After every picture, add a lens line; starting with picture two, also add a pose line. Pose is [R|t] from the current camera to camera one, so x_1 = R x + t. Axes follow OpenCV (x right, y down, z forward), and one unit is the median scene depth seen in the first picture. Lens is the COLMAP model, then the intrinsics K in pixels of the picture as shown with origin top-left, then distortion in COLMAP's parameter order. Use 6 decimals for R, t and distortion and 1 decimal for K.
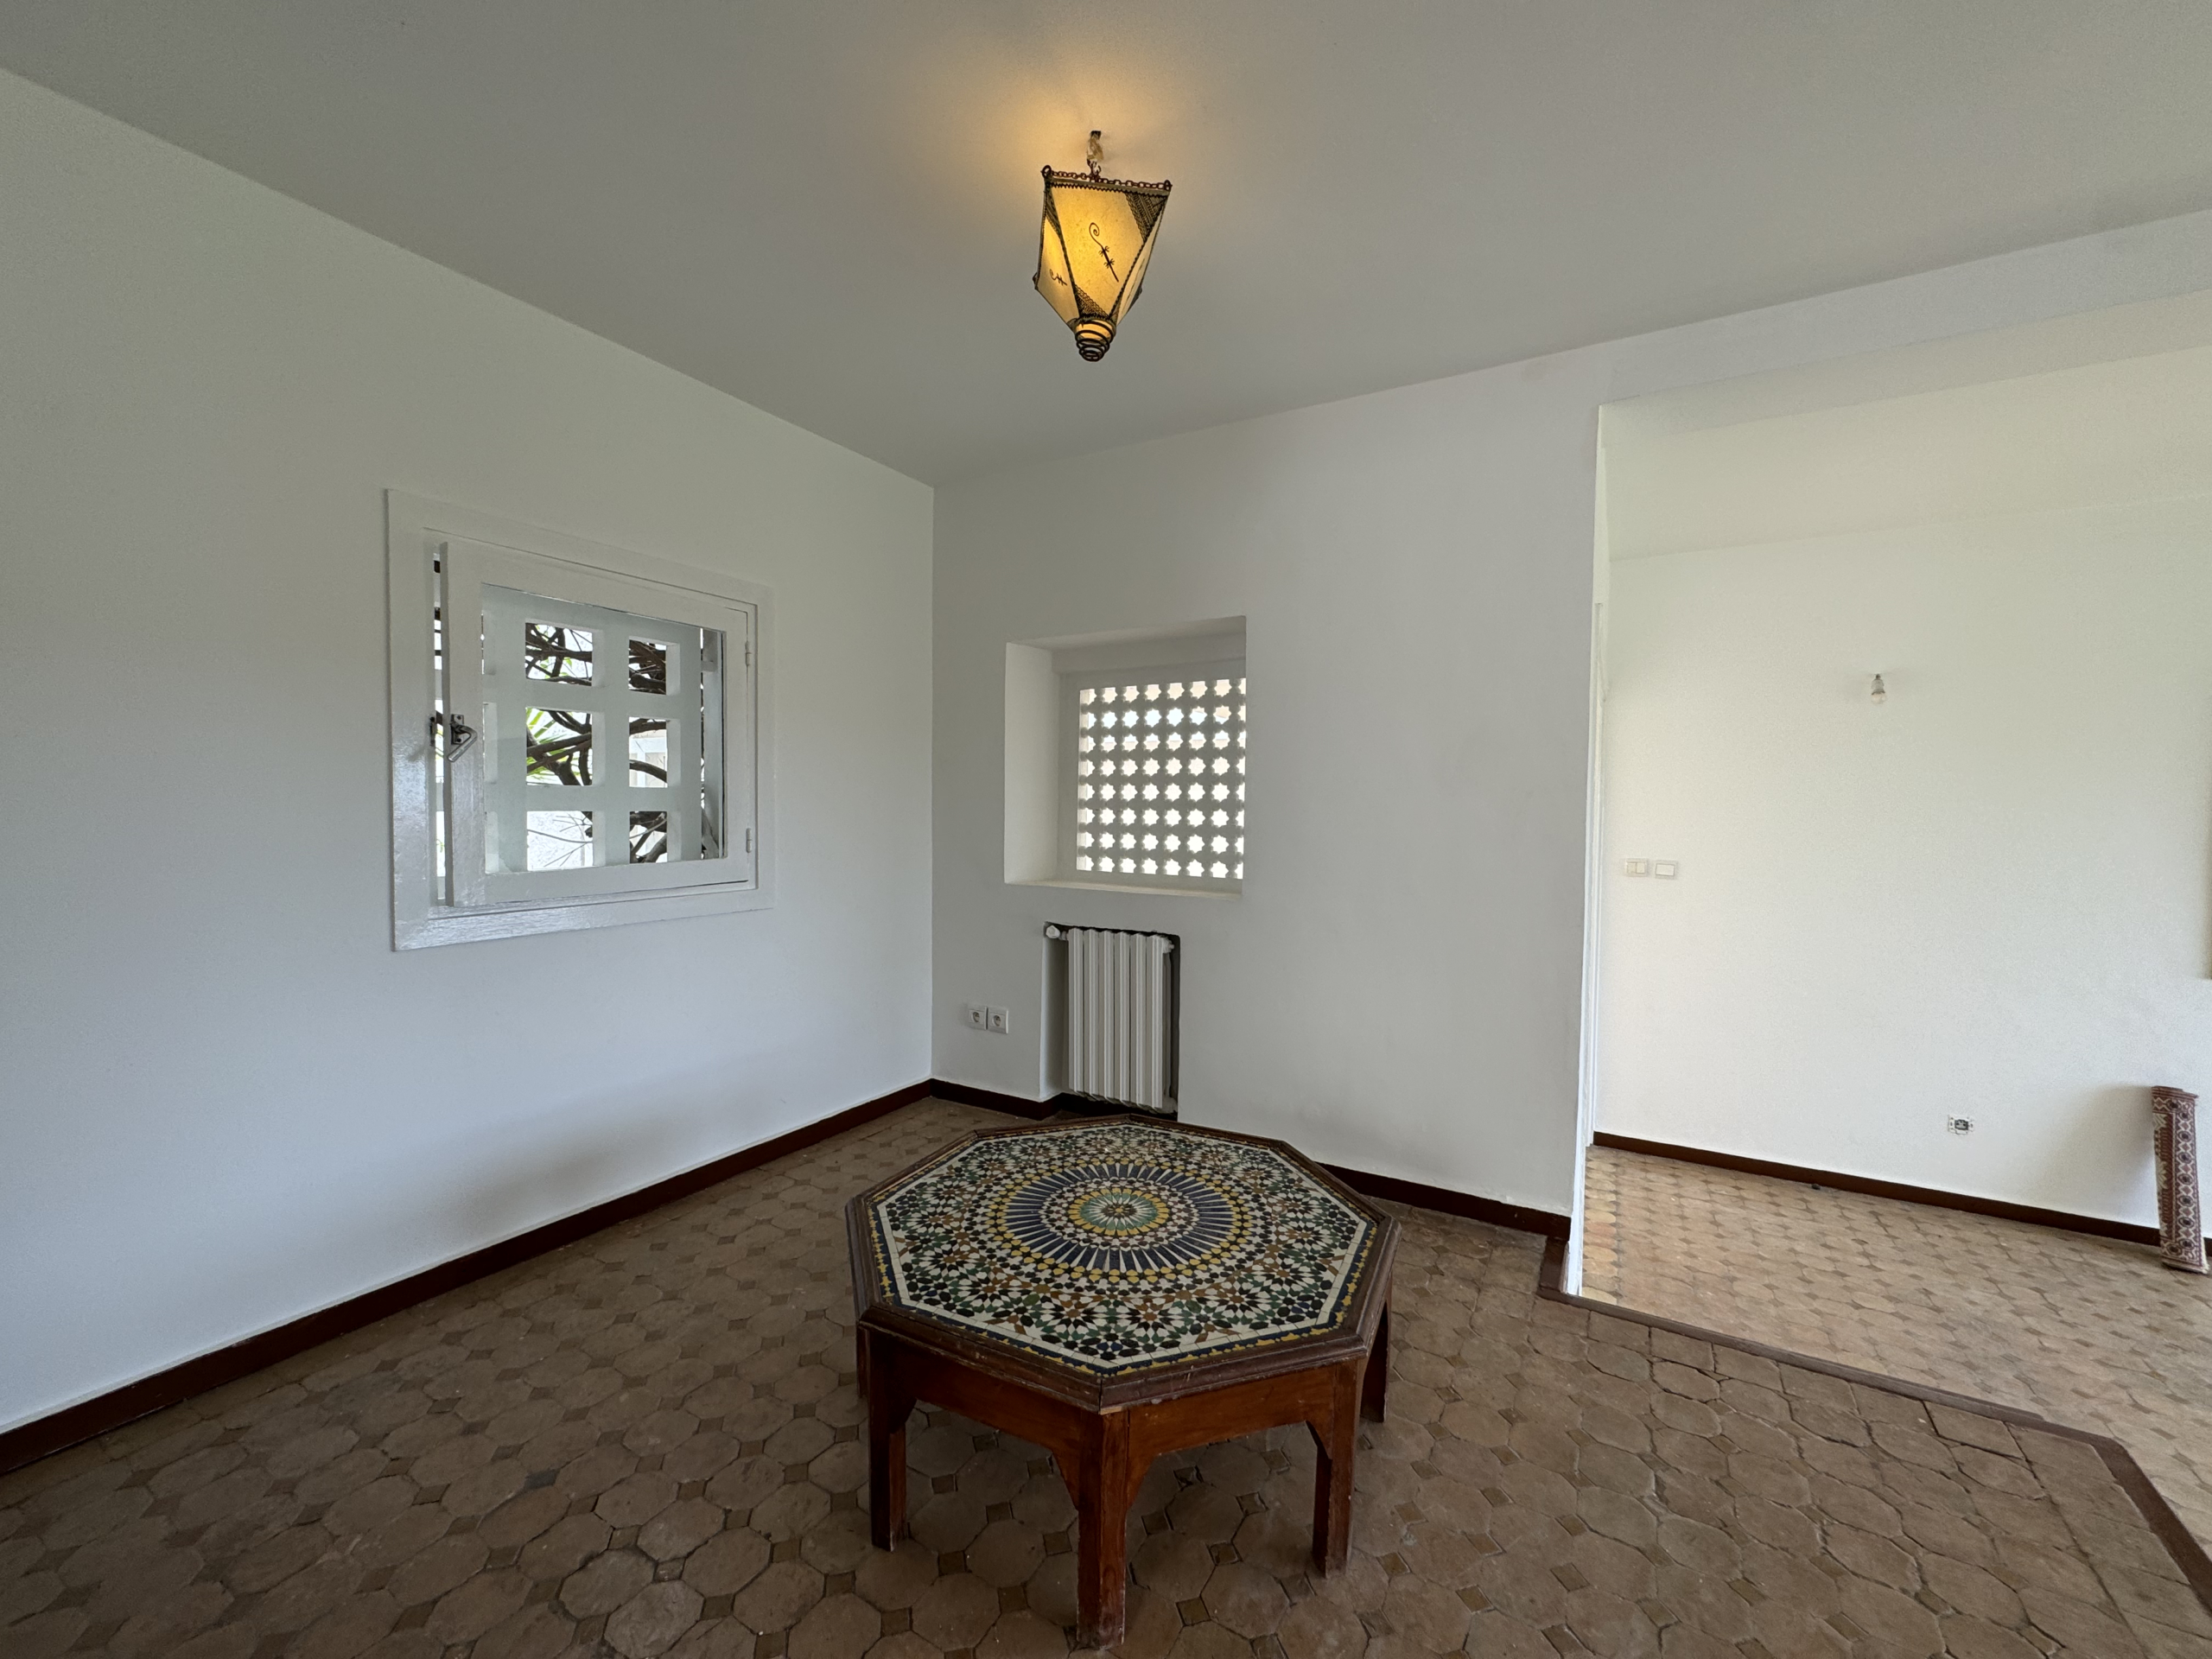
lens RADIAL K [[877.8, 0, 1105.8], [0, 877.8, 830.6], [0, 0, 1]] dist [0.001374, -0.000320]
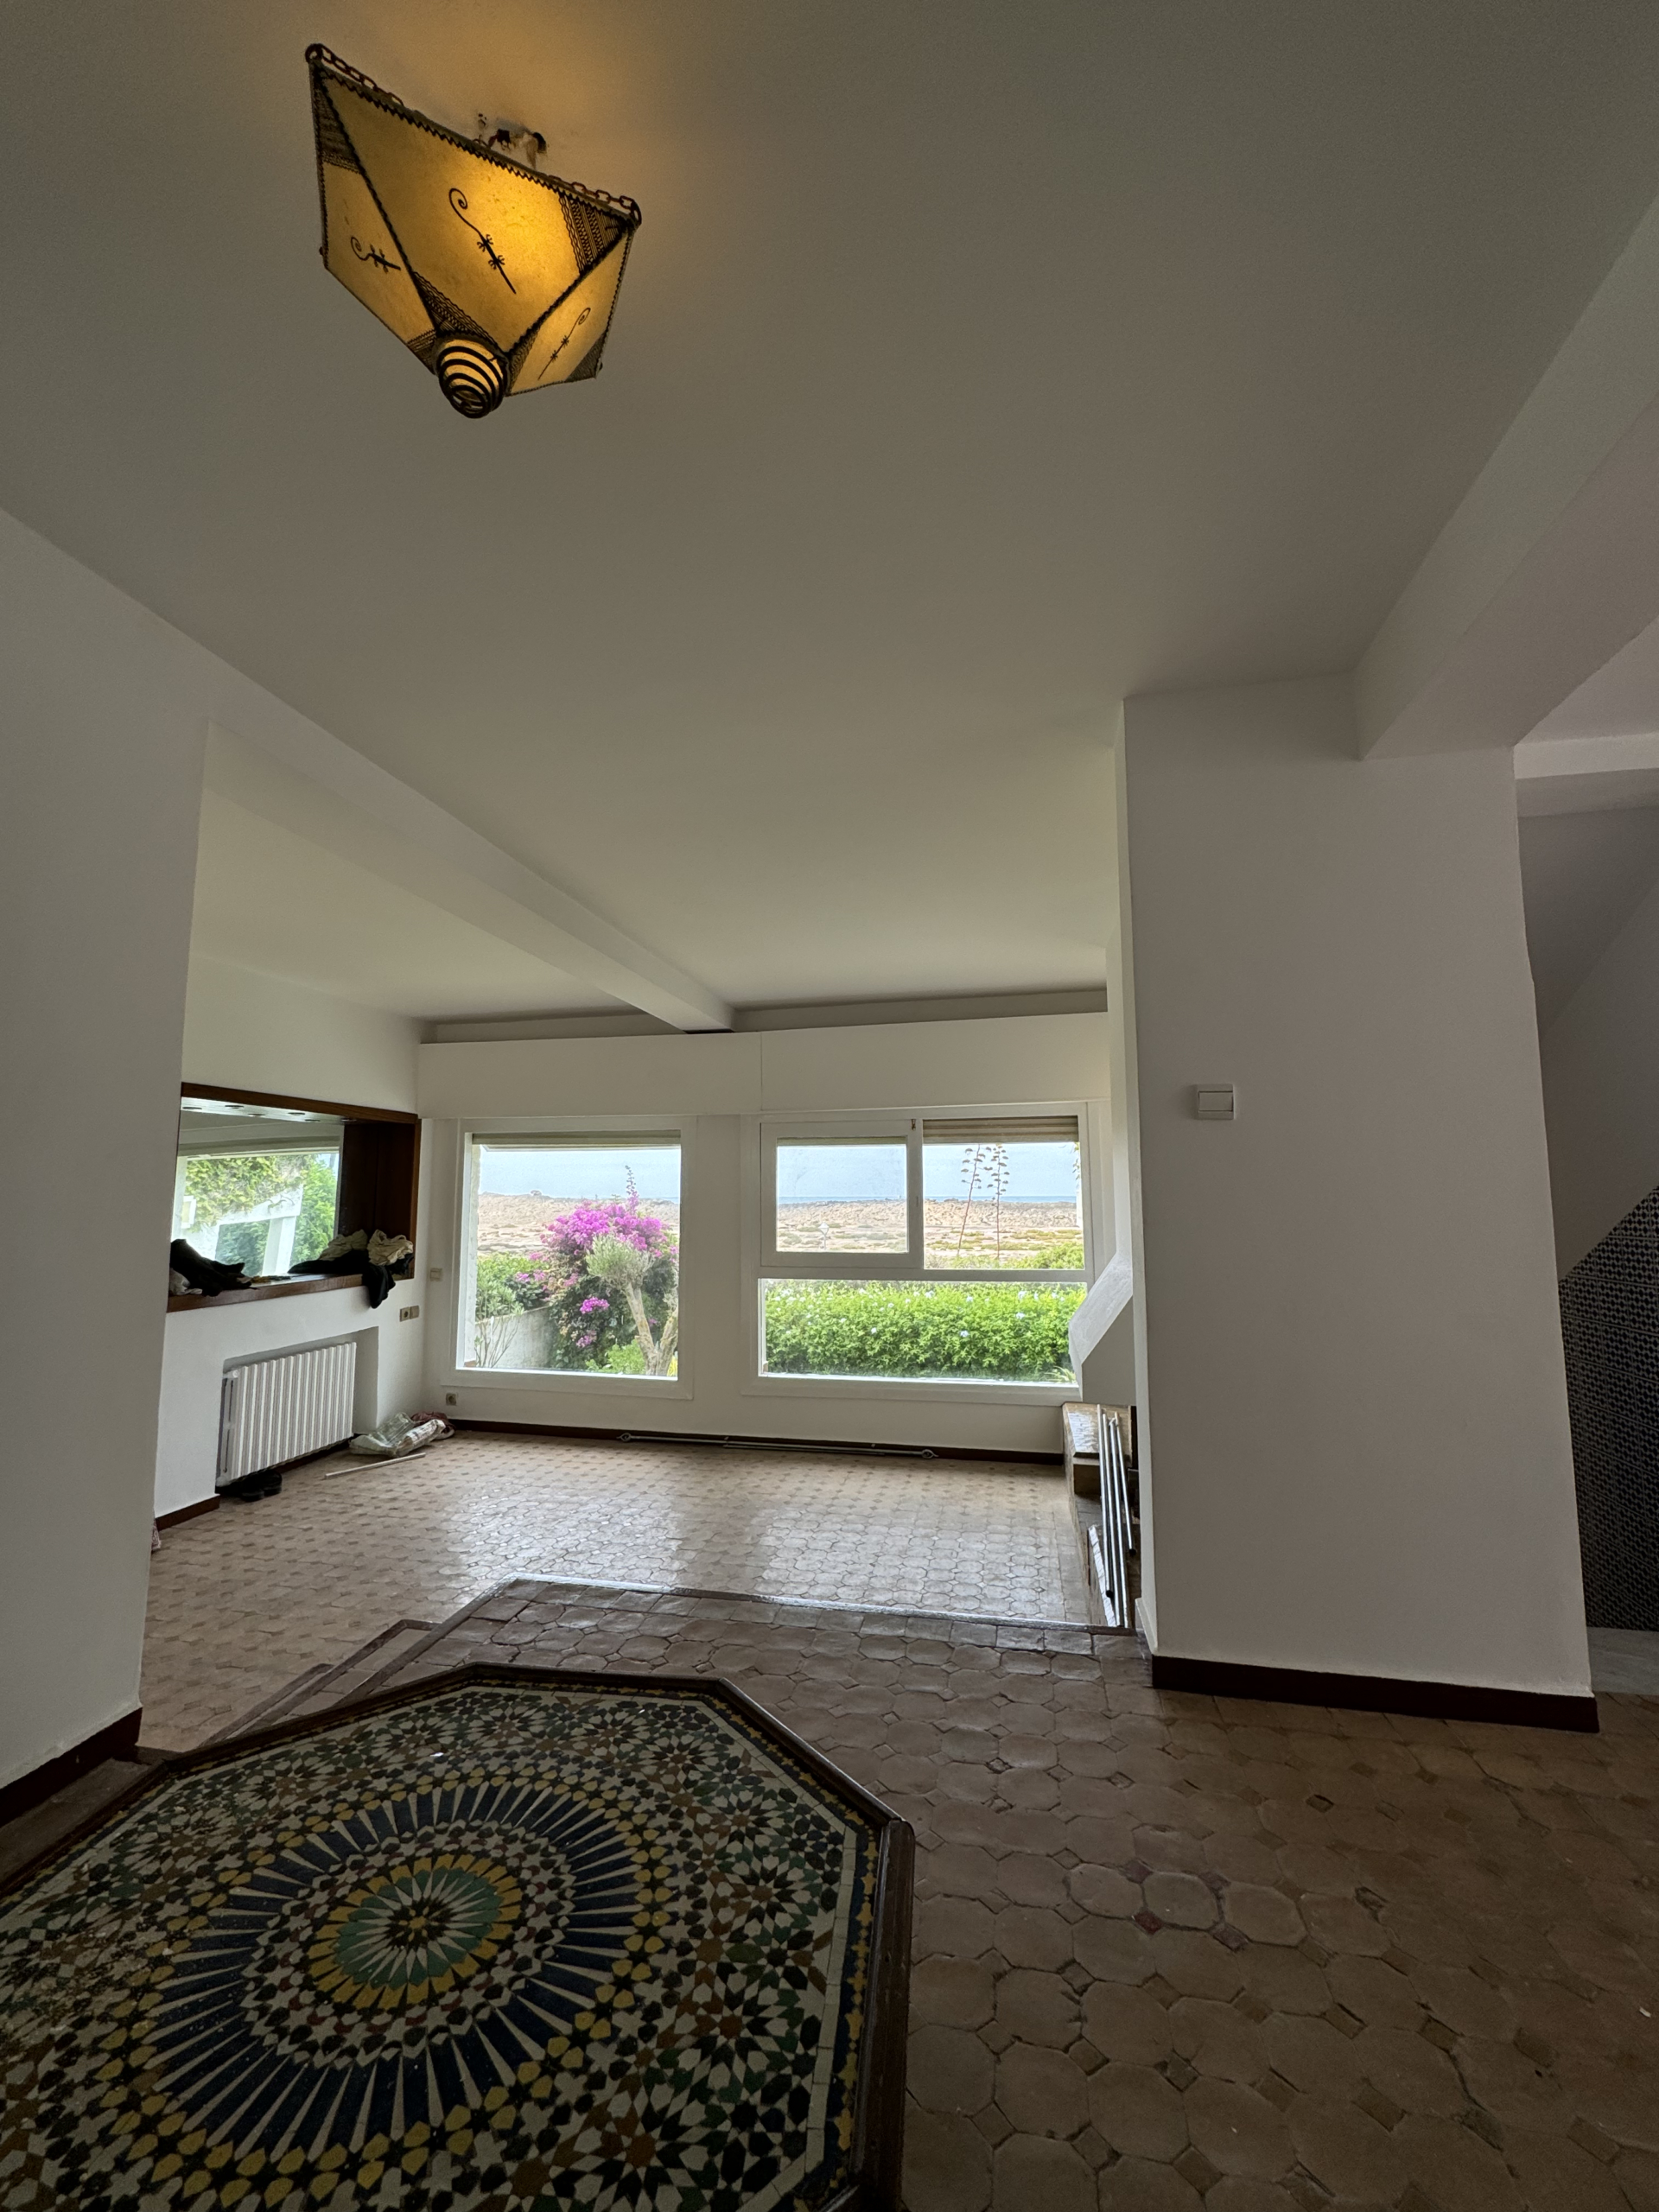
lens RADIAL K [[877.8, 0, 825.8], [0, 877.8, 1102.9], [0, 0, 1]] dist [0.001374, -0.000320]
pose [[-0.317932, 0.089711, 0.943860, -0.691412], [0.027440, 0.995967, -0.085421, -0.010571], [-0.947716, -0.001258, -0.319112, 1.062894]]
